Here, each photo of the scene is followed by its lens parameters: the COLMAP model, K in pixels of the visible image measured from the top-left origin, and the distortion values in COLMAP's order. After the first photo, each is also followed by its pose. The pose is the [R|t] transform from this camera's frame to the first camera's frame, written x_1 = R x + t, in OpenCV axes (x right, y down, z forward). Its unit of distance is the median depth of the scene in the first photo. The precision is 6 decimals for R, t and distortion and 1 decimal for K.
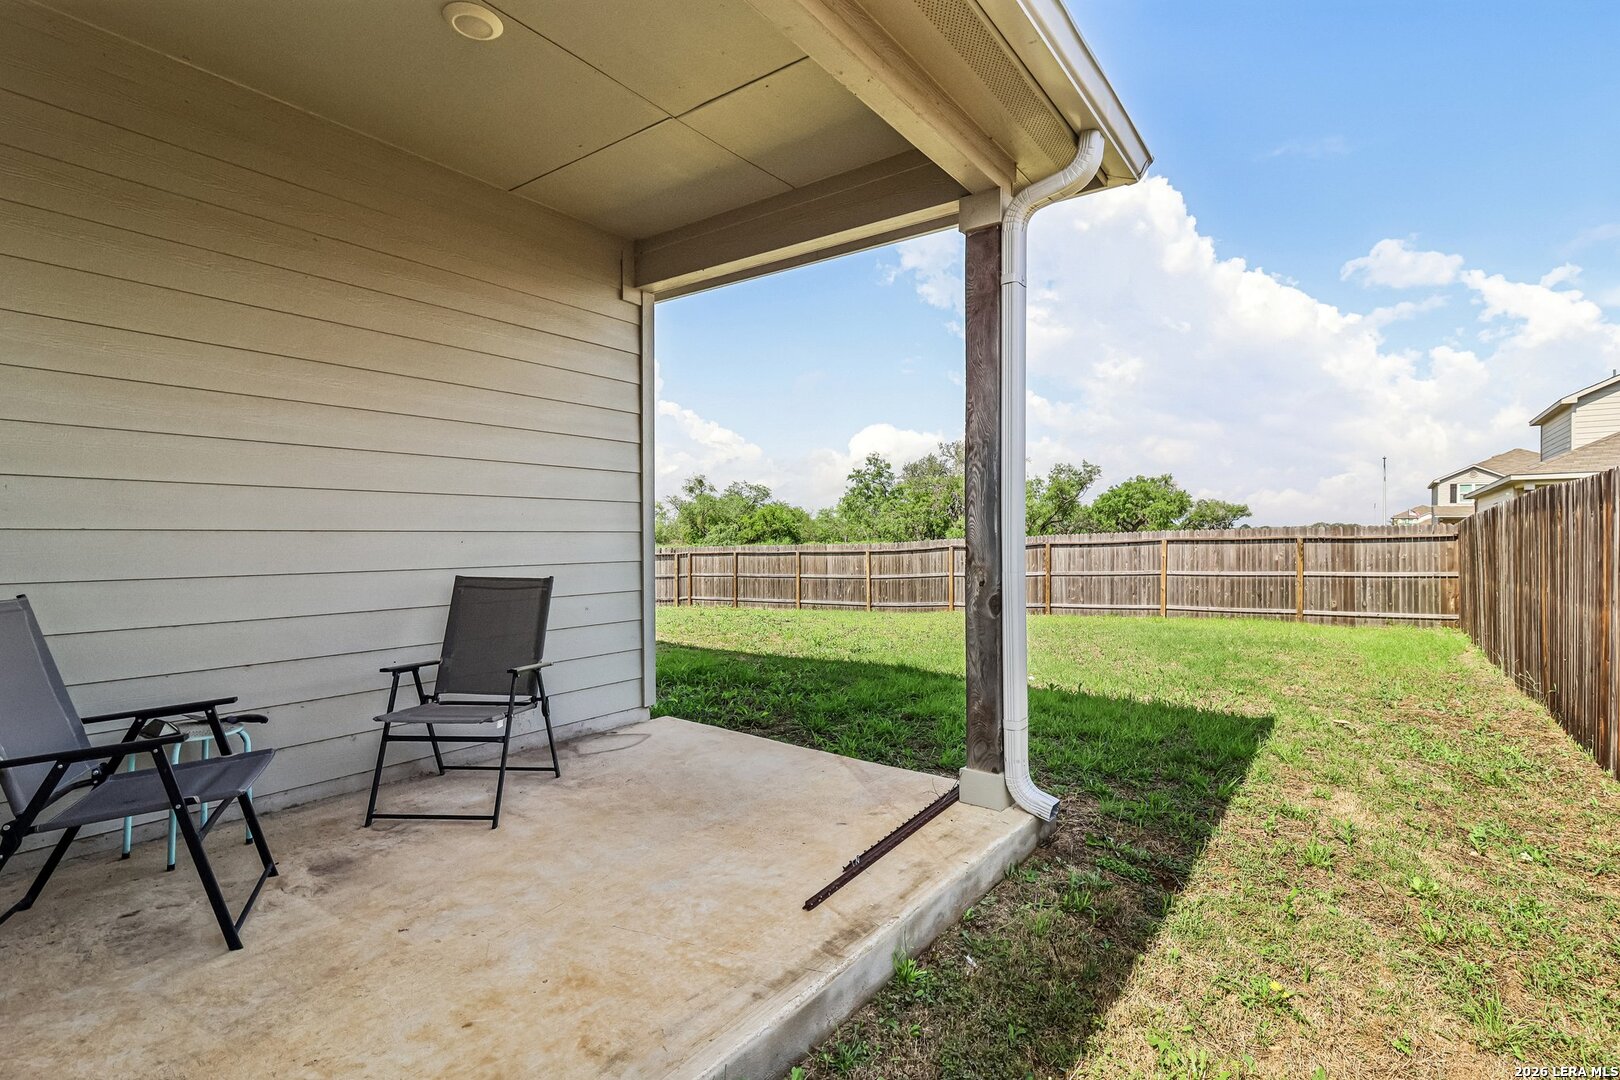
lens RADIAL K [[767.6, 0, 813.3], [0, 767.6, 537.3], [0, 0, 1]] dist [0.004001, 0.001440]
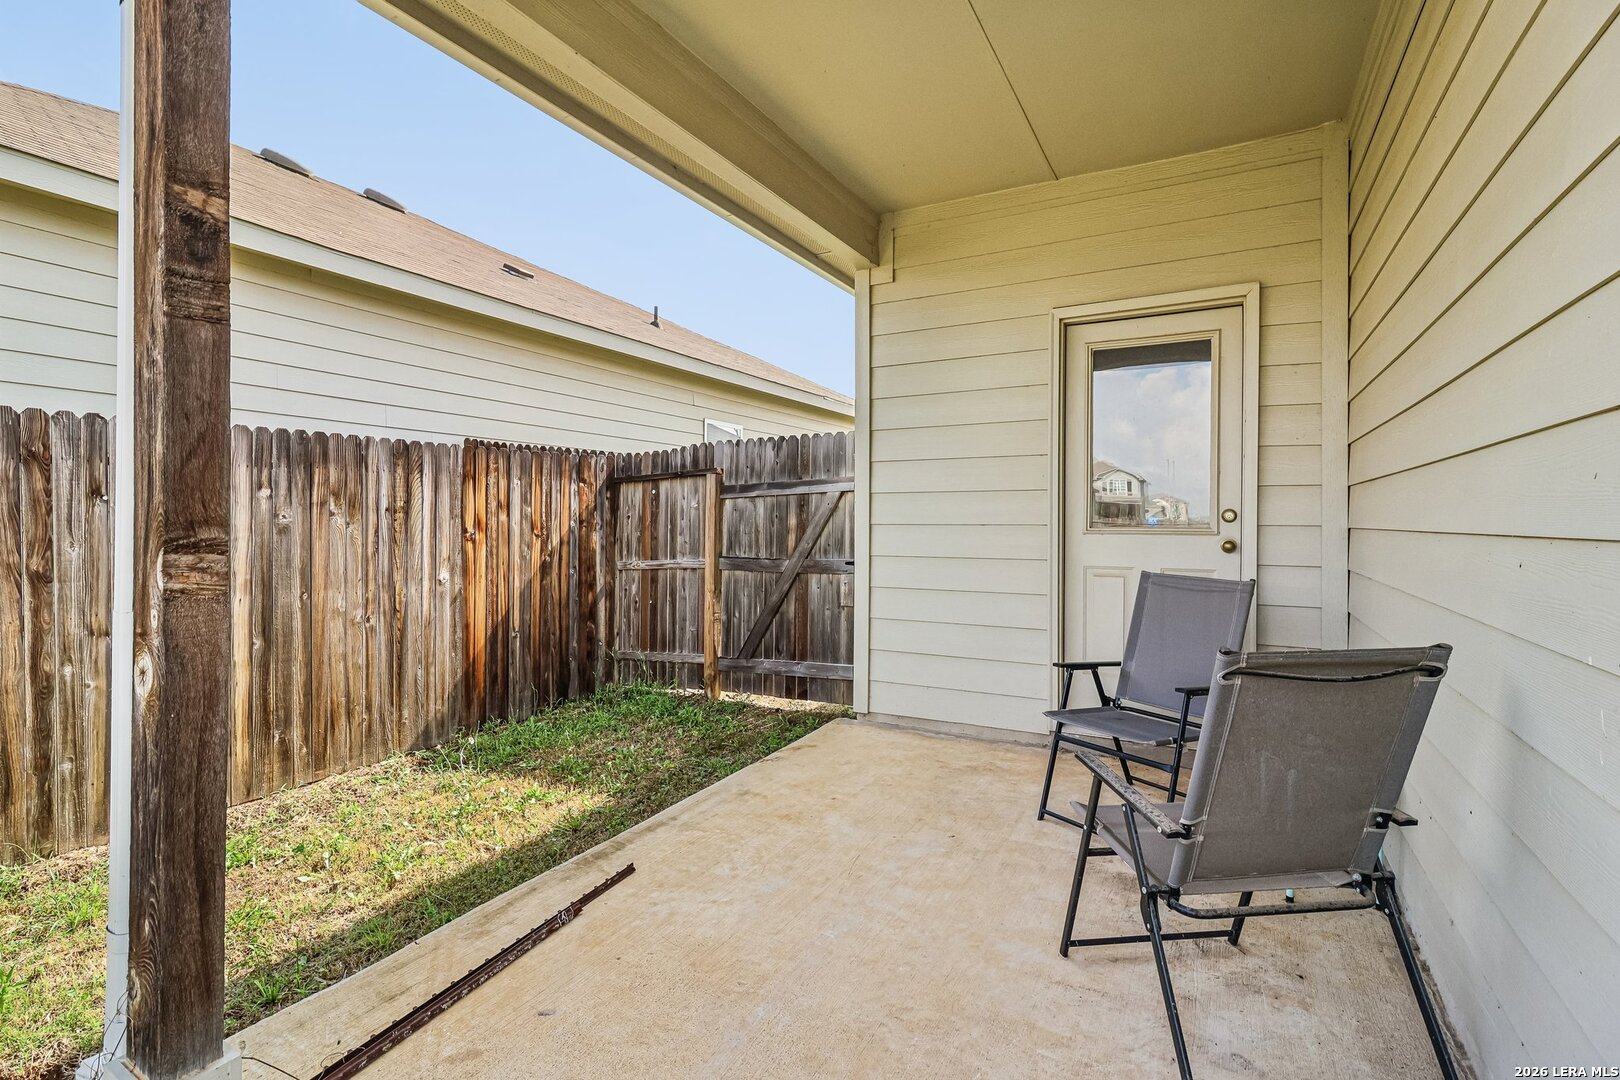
lens RADIAL K [[767.6, 0, 815.1], [0, 767.6, 531.5], [0, 0, 1]] dist [0.004001, 0.001440]
pose [[-0.990610, -0.005407, -0.136615, -0.121642], [-0.007991, 0.999799, 0.018379, -0.028032], [0.136488, 0.019298, -0.990454, 2.230047]]
